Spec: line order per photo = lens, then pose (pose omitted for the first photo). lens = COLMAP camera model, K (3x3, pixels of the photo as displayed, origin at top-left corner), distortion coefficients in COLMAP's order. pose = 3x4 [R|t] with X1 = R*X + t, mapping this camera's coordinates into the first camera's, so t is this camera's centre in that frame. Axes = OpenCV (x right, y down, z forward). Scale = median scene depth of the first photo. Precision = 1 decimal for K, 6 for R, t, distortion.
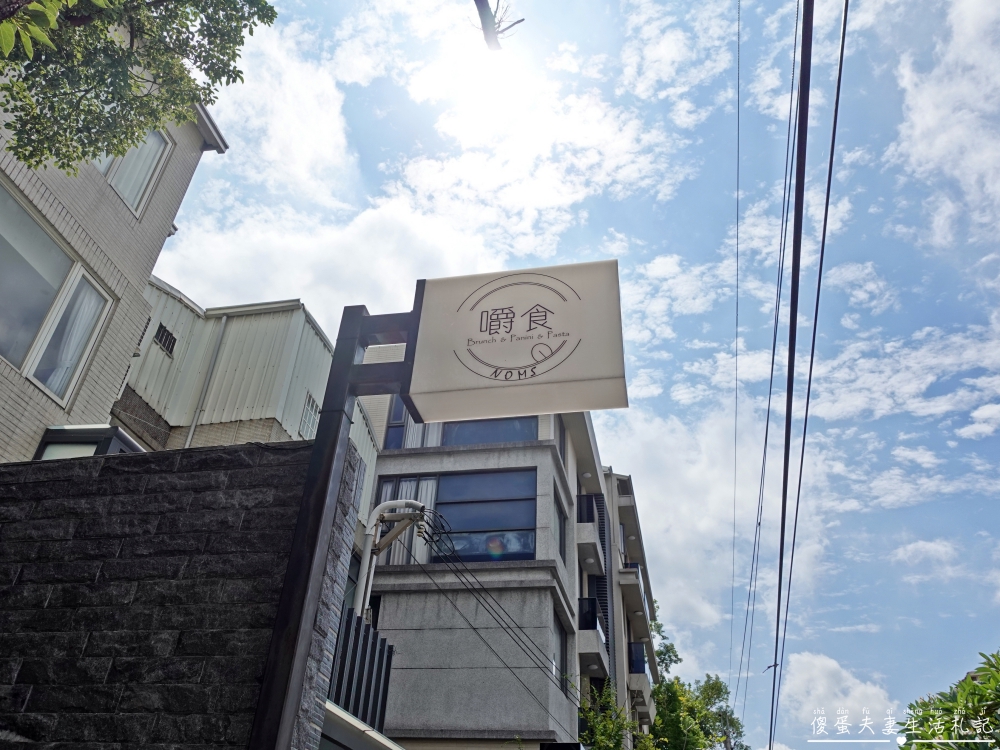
lens RADIAL K [[768.1, 0, 500.6], [0, 768.1, 373.1], [0, 0, 1]] dist [0.005201, 0.003264]
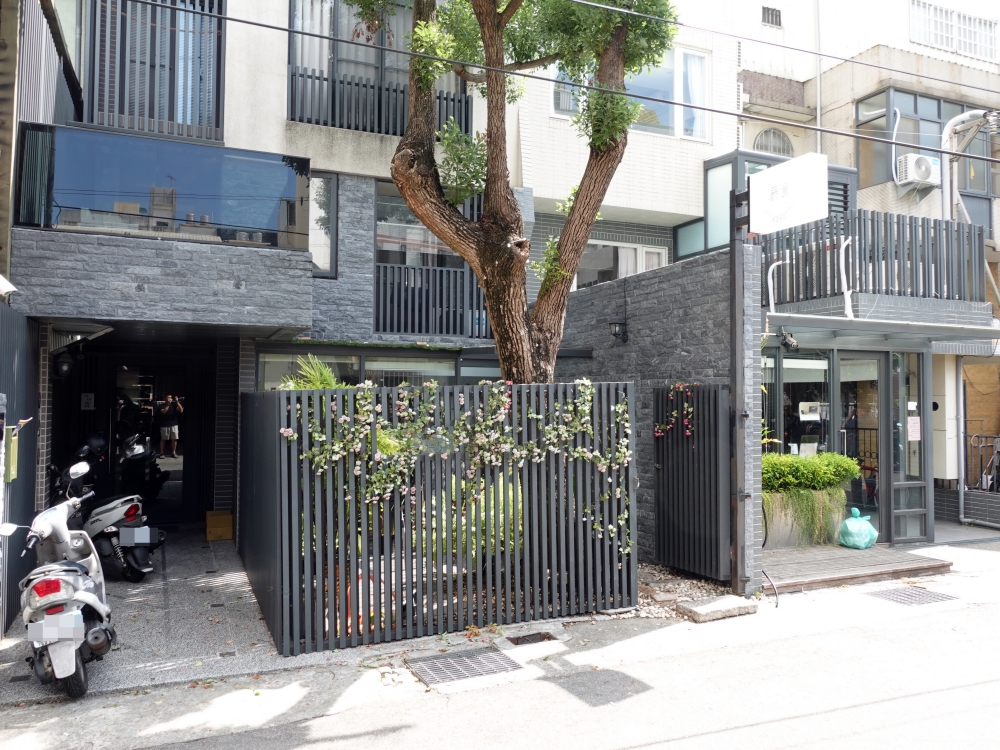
lens RADIAL K [[768.1, 0, 499.7], [0, 768.1, 375.1], [0, 0, 1]] dist [0.005201, 0.003264]
pose [[0.574471, -0.078496, -0.814753, 1.520288], [0.498876, 0.822723, 0.272486, -0.723278], [0.648927, -0.562996, 0.511790, -1.224390]]
